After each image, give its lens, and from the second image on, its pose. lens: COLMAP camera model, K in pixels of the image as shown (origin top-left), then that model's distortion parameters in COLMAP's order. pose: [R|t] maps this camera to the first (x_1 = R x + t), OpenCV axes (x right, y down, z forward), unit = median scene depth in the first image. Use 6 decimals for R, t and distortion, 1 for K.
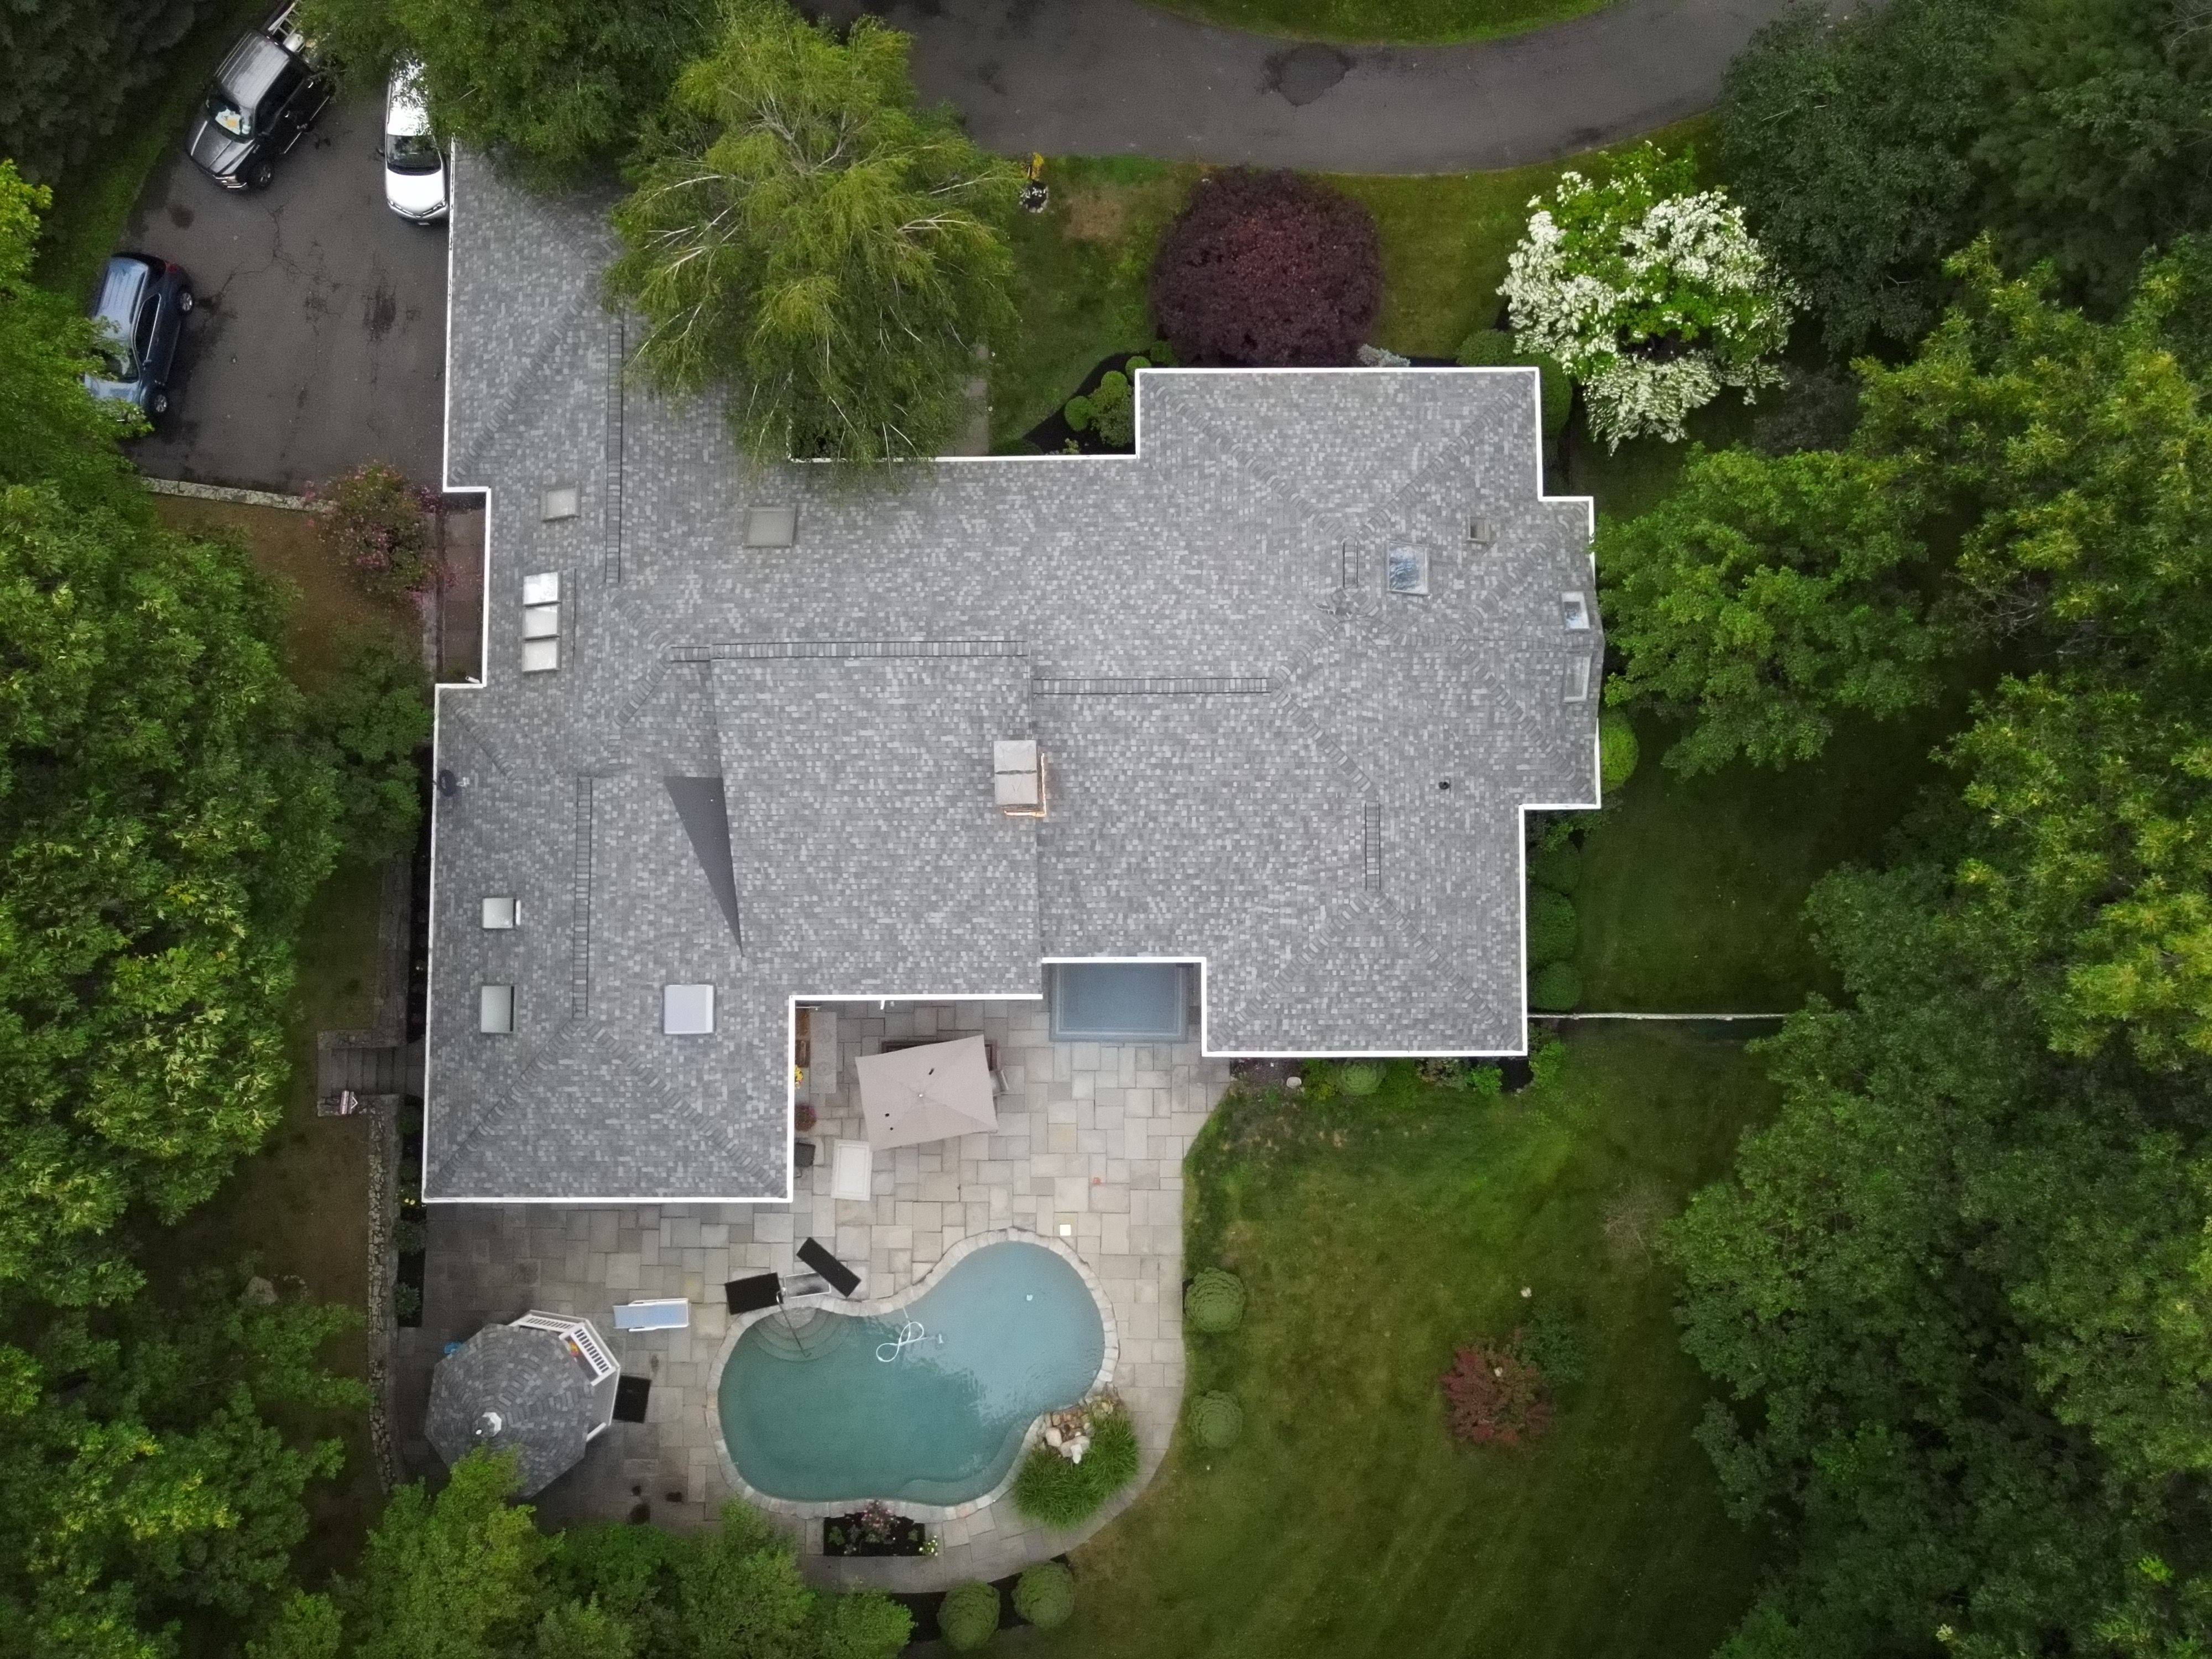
lens RADIAL K [[1619.1, 0, 1097.1], [0, 1619.1, 829.4], [0, 0, 1]] dist [0.008383, 0.021919]
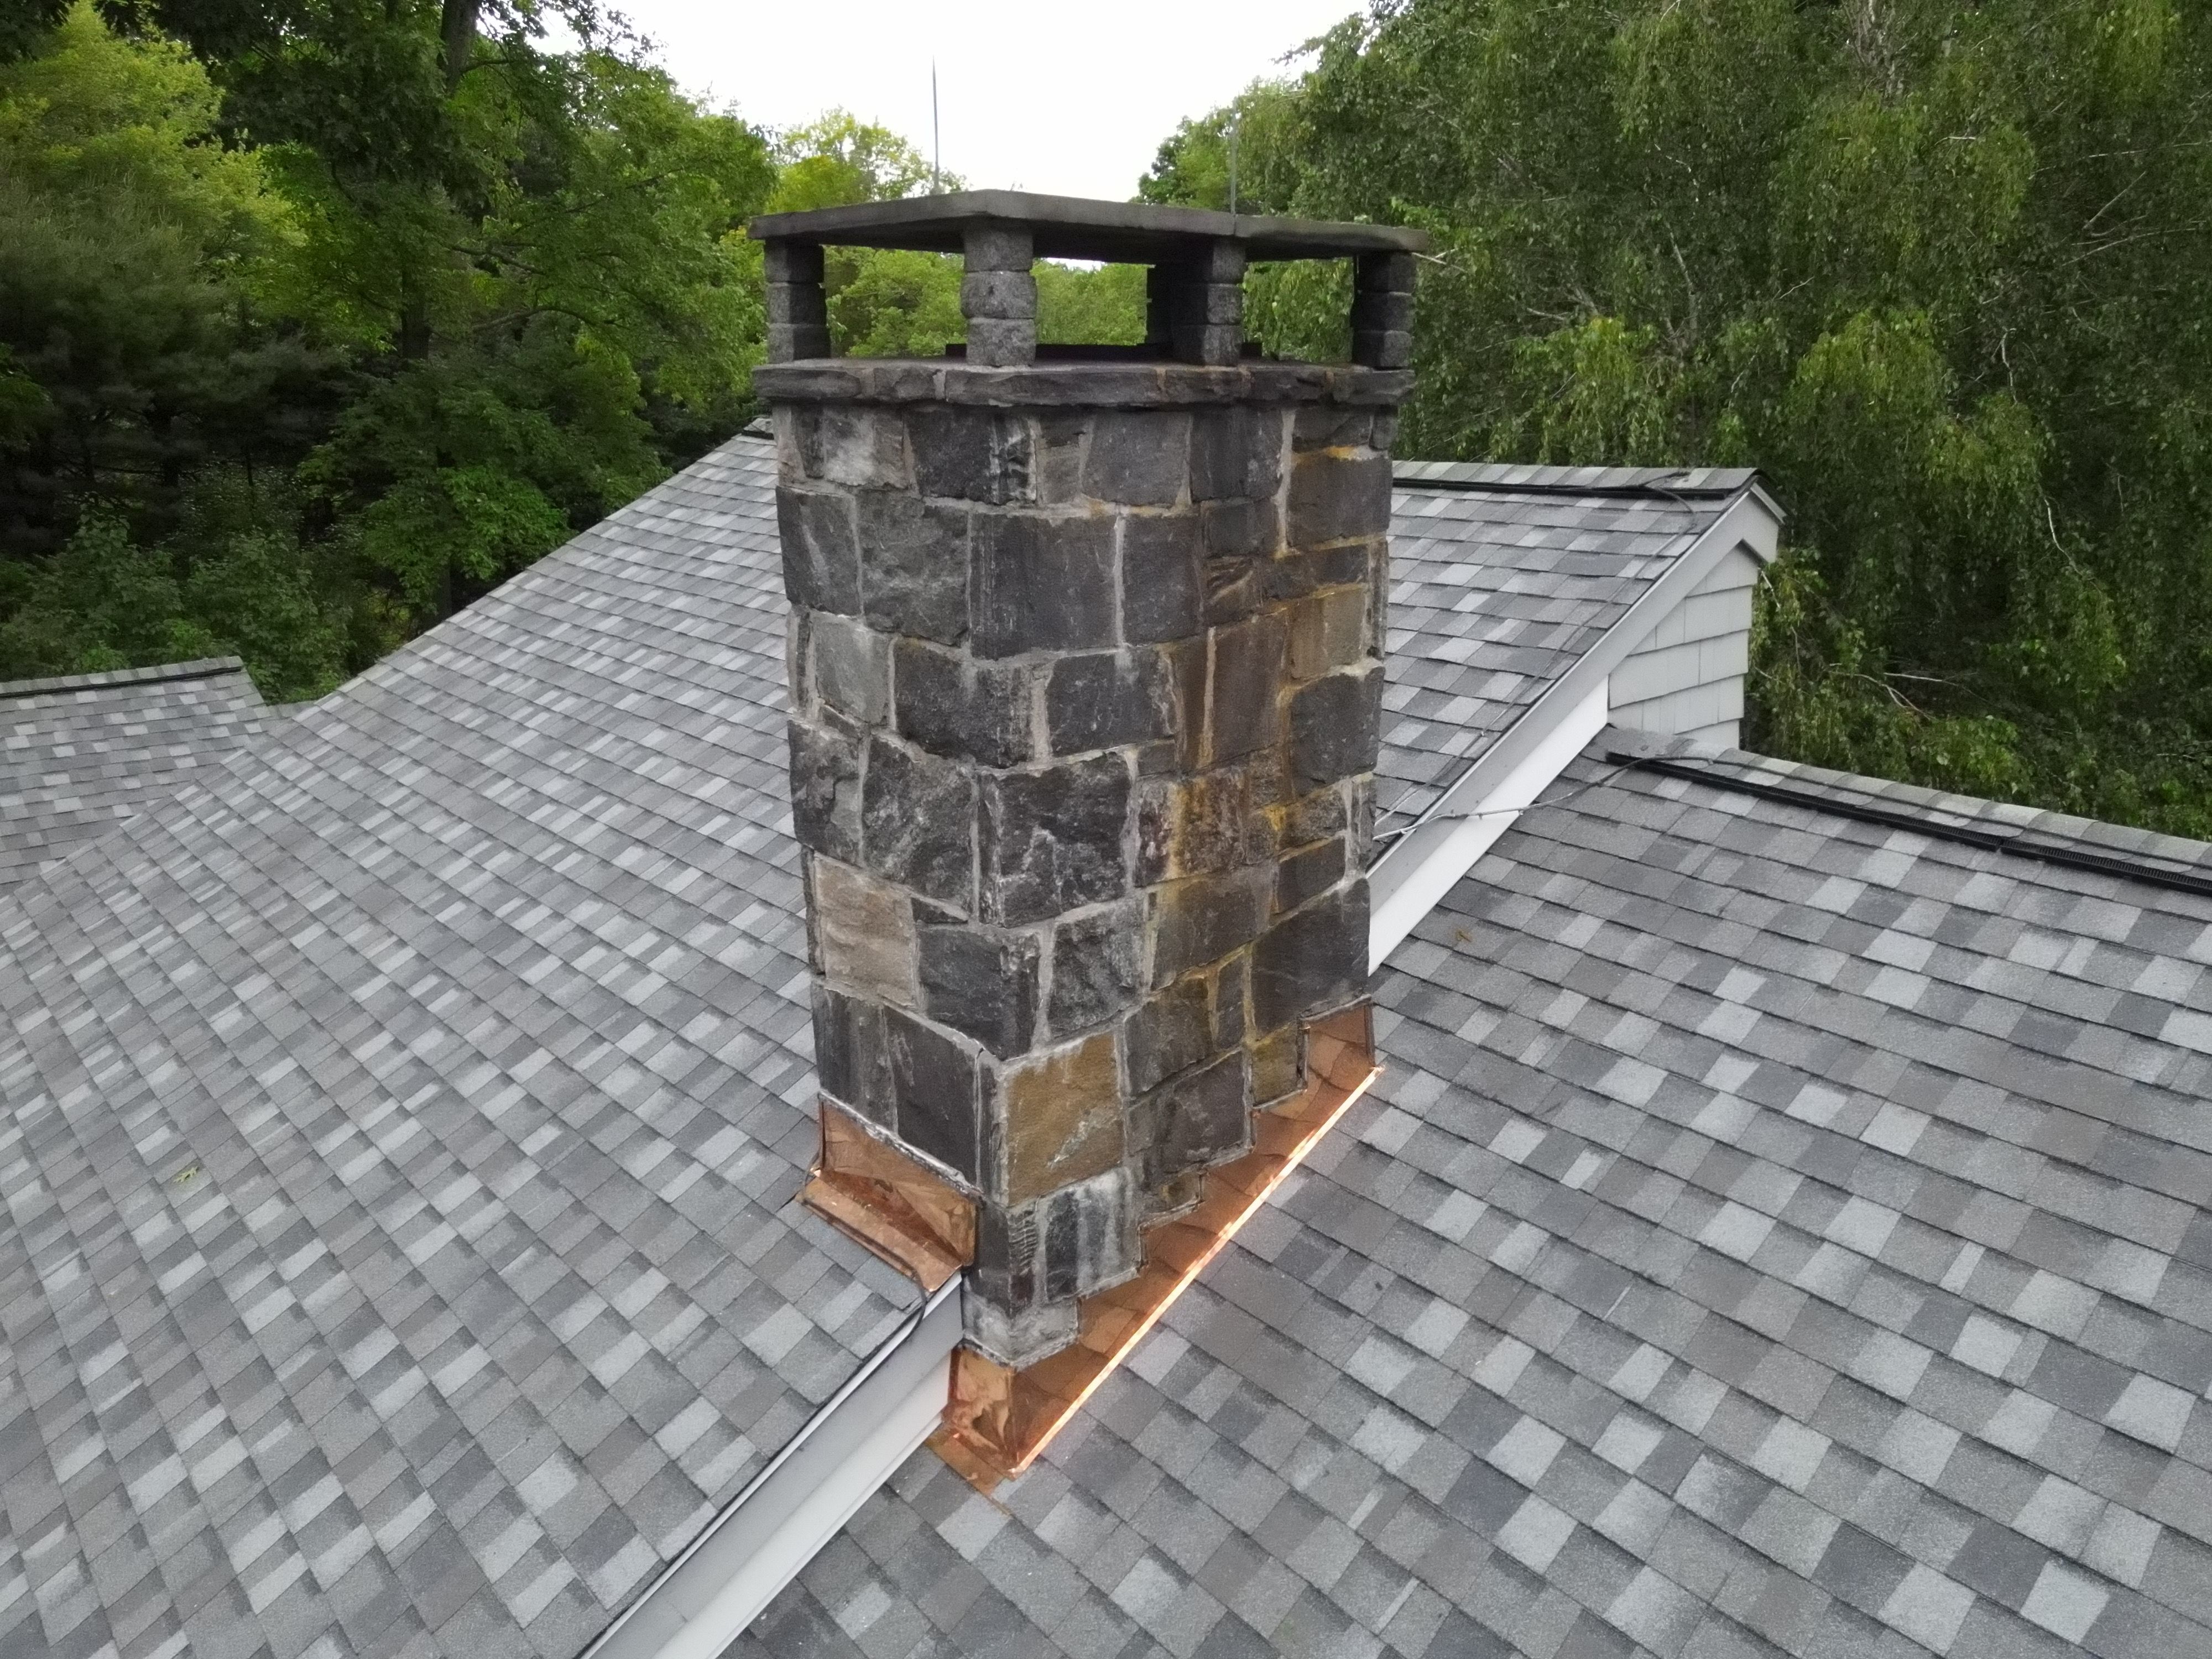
lens RADIAL K [[1619.1, 0, 1116.2], [0, 1619.1, 829.1], [0, 0, 1]] dist [0.008383, 0.021919]
pose [[0.650659, 0.244585, -0.718903, 0.036864], [-0.758651, 0.250570, -0.601384, 0.037197], [0.033046, 0.936692, 0.348590, 0.901082]]
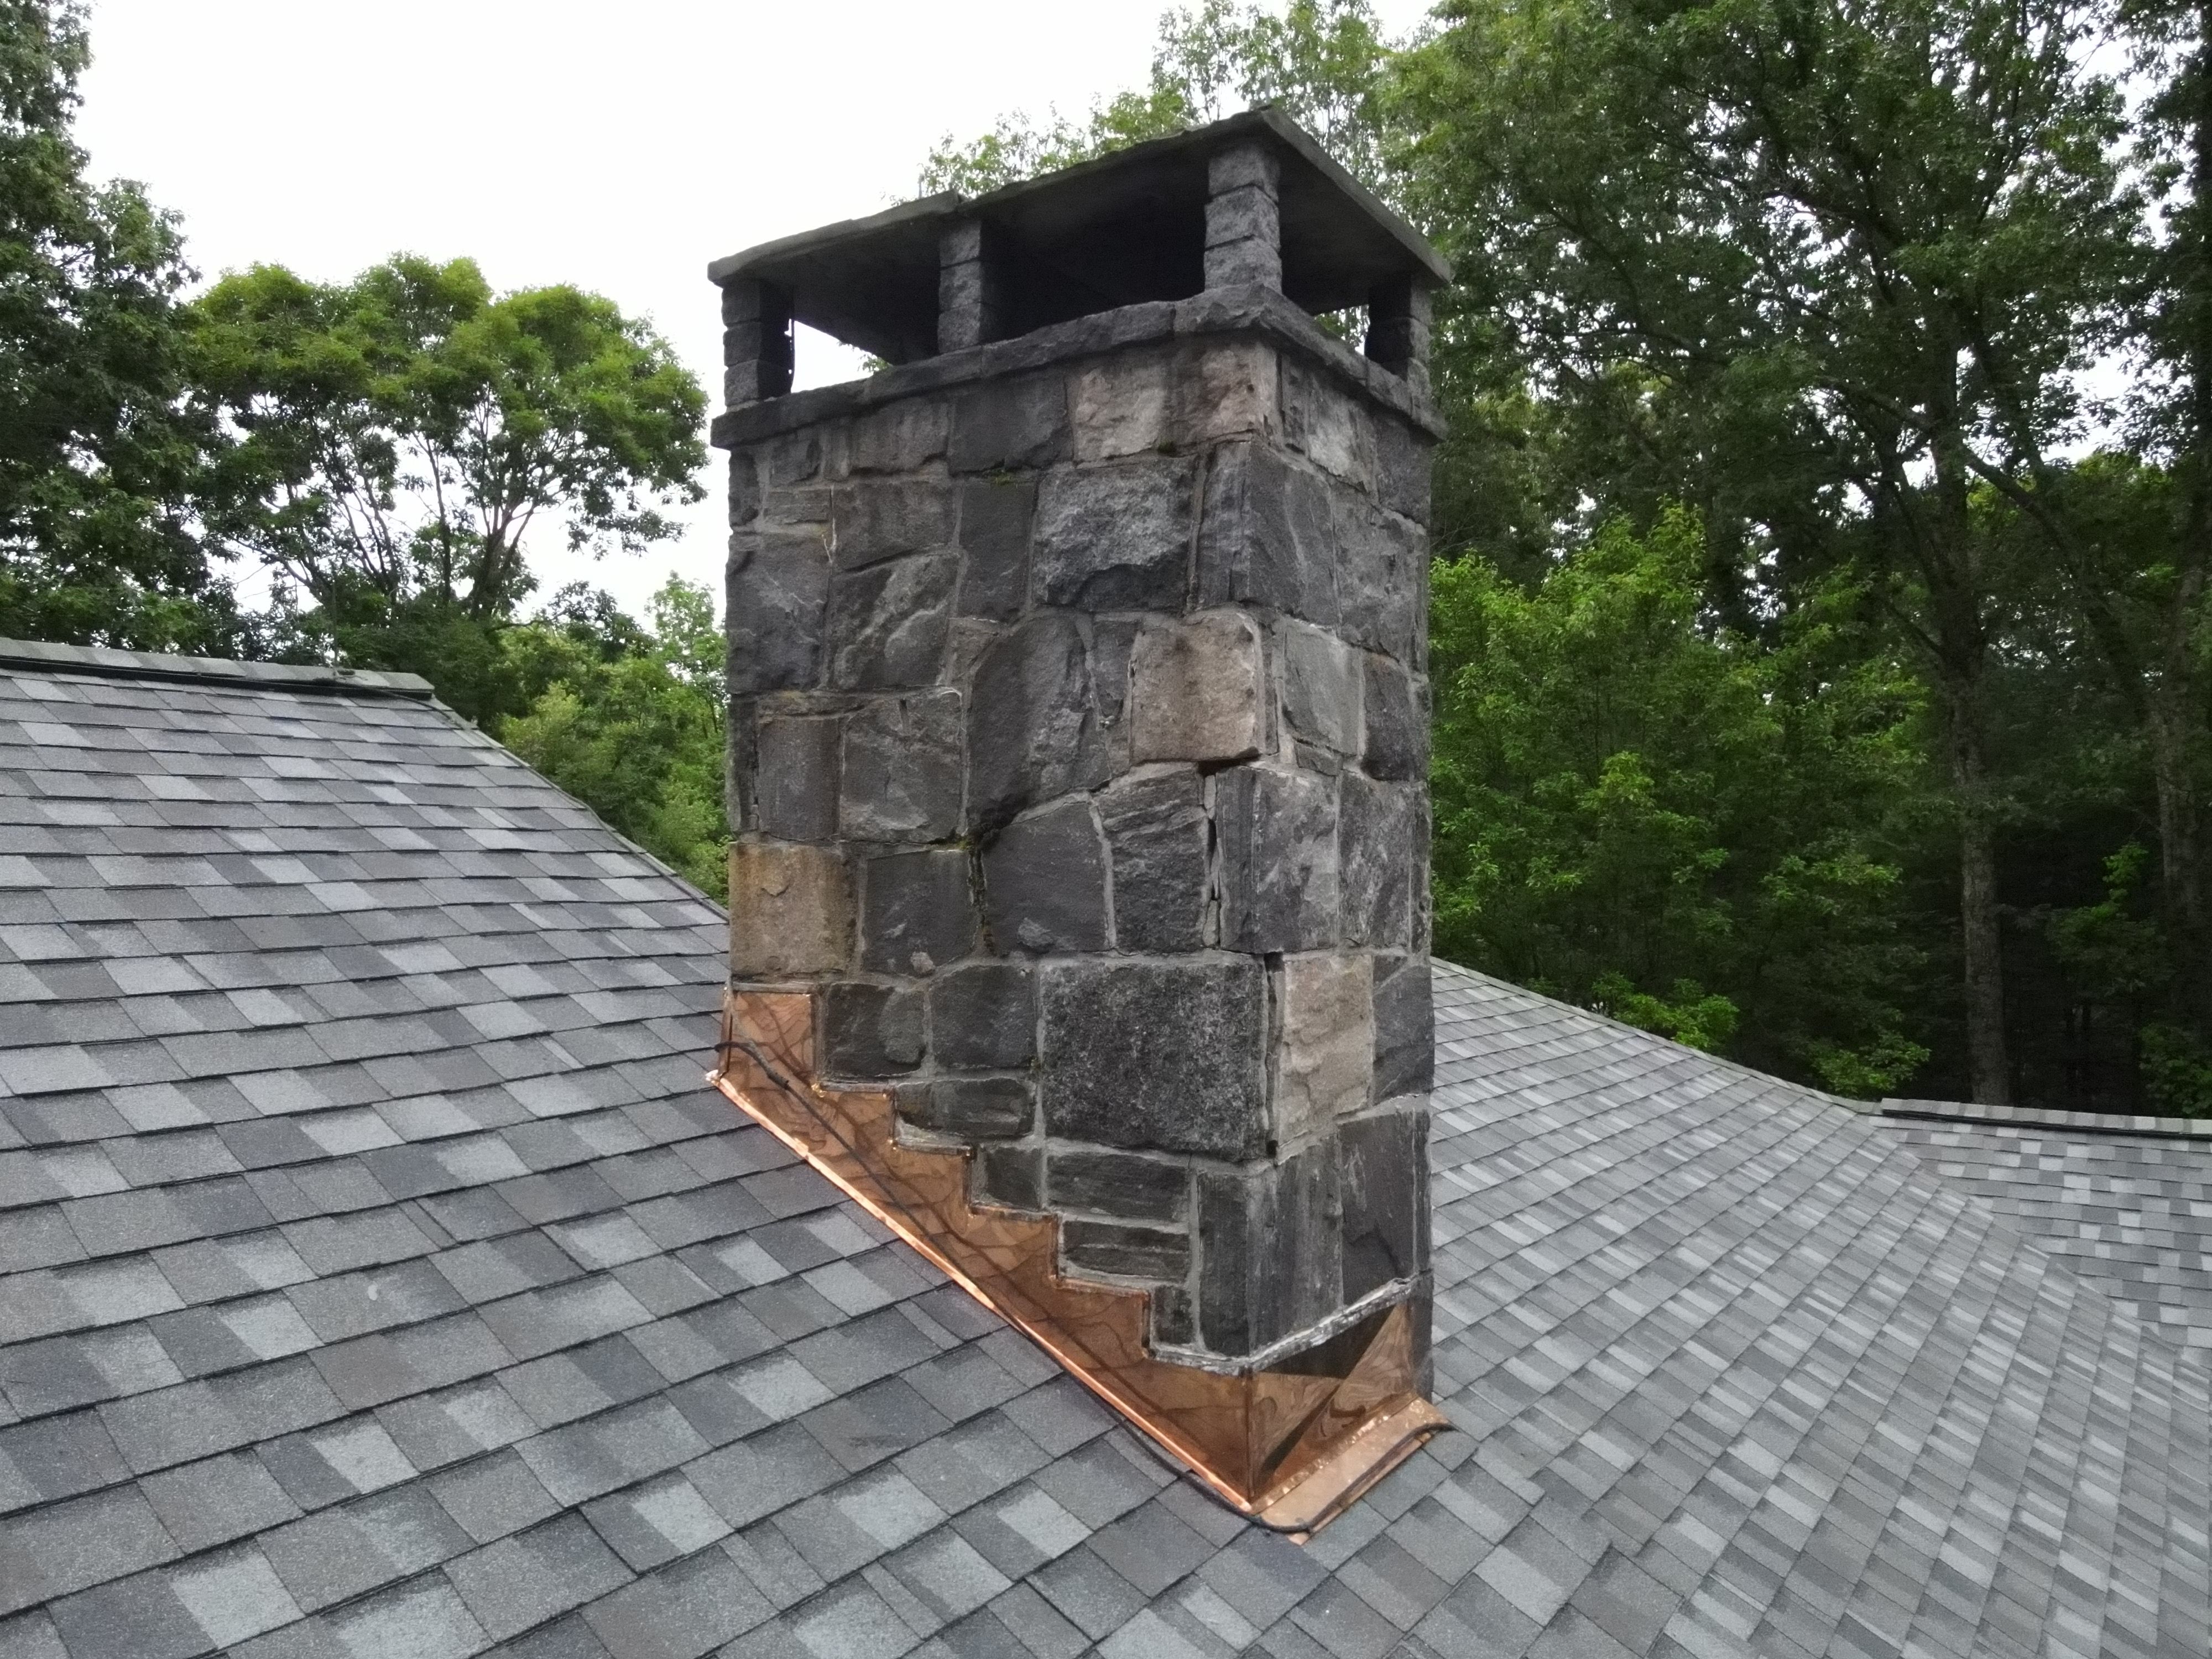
lens RADIAL K [[1619.1, 0, 1103.5], [0, 1619.1, 828.7], [0, 0, 1]] dist [0.008383, 0.021919]
pose [[0.552515, 0.065471, 0.830928, -0.119952], [0.829509, 0.054281, -0.555849, 0.023061], [-0.081496, 0.996377, -0.024318, 0.935638]]
